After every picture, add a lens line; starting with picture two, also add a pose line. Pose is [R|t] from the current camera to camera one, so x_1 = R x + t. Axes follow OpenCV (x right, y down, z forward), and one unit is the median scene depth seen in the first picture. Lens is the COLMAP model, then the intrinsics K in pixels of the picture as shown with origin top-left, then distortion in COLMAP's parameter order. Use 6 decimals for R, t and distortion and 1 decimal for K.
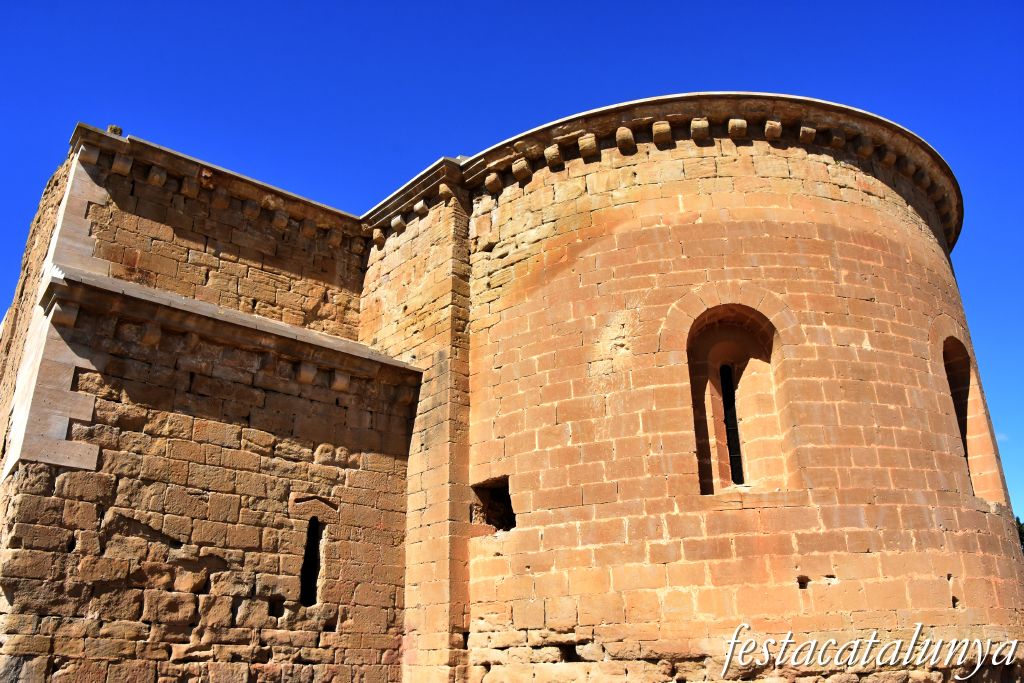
lens RADIAL K [[851.6, 0, 512.0], [0, 851.6, 341.5], [0, 0, 1]] dist [-0.166540, 0.121994]
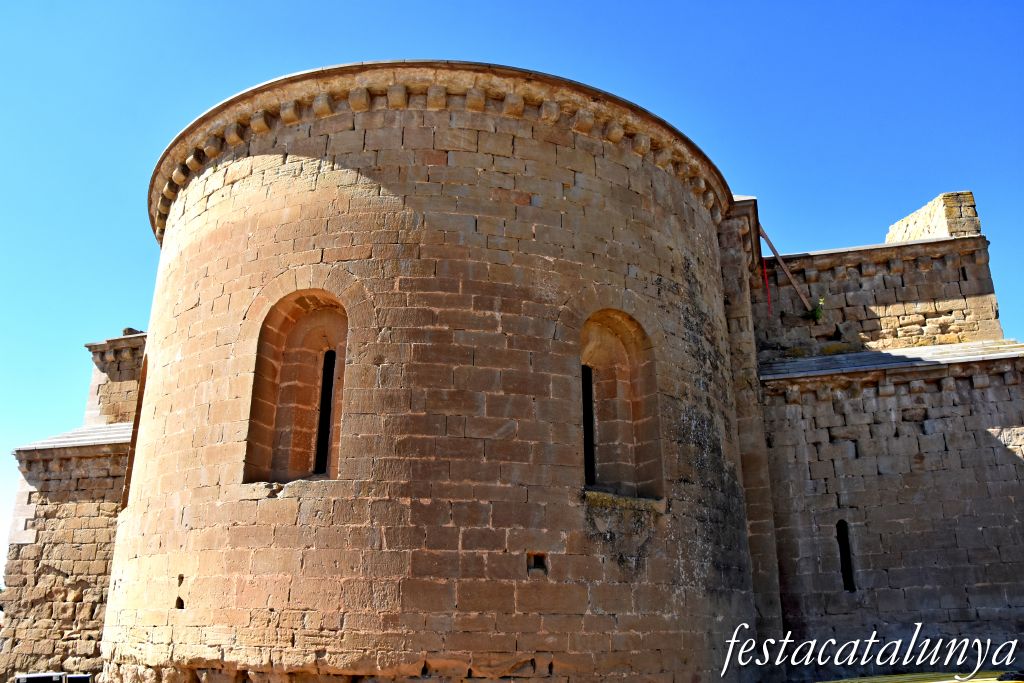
lens RADIAL K [[851.6, 0, 512.0], [0, 851.6, 341.5], [0, 0, 1]] dist [-0.166540, 0.121994]
pose [[0.541887, -0.272562, -0.795028, 1.726426], [0.313817, 0.943154, -0.109448, 0.265081], [0.779665, -0.190185, 0.596617, 0.802584]]
